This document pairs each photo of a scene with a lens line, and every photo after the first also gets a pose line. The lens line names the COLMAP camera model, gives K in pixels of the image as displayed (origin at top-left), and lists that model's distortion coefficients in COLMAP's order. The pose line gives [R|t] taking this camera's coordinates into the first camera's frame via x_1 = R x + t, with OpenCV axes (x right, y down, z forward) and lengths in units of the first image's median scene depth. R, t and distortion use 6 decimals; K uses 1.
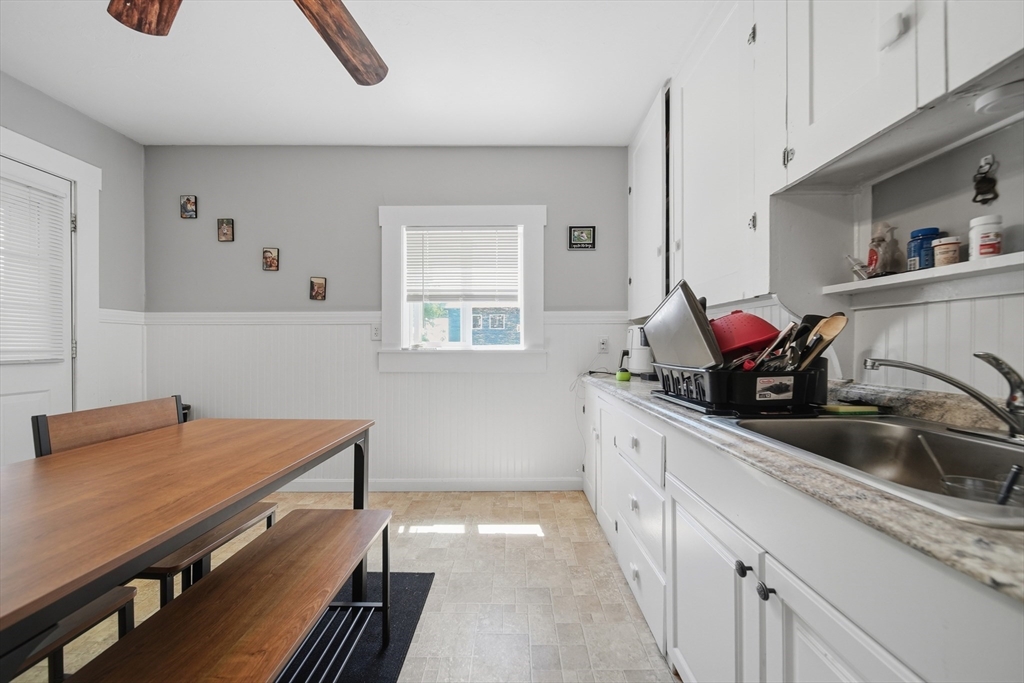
lens RADIAL K [[360.1, 0, 514.4], [0, 360.1, 345.5], [0, 0, 1]] dist [-0.002291, -0.000671]
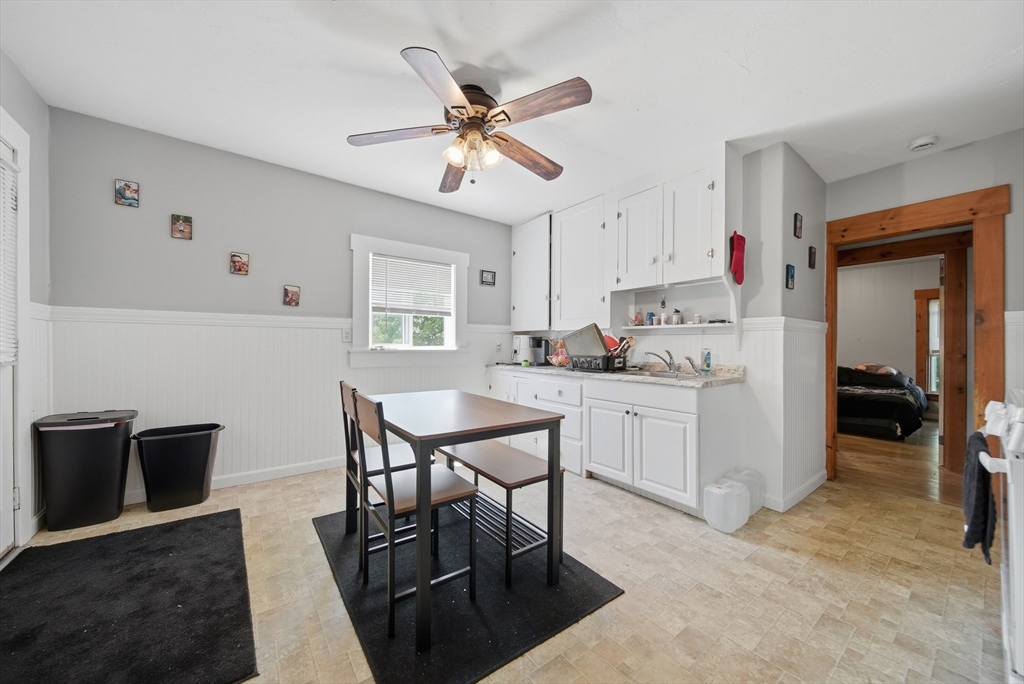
lens RADIAL K [[360.1, 0, 513.4], [0, 360.1, 345.5], [0, 0, 1]] dist [-0.002291, -0.000671]
pose [[0.797864, 0.006055, 0.602807, -0.672458], [-0.005941, 0.999980, -0.002182, -0.003718], [-0.602808, -0.001840, 0.797884, -0.318521]]
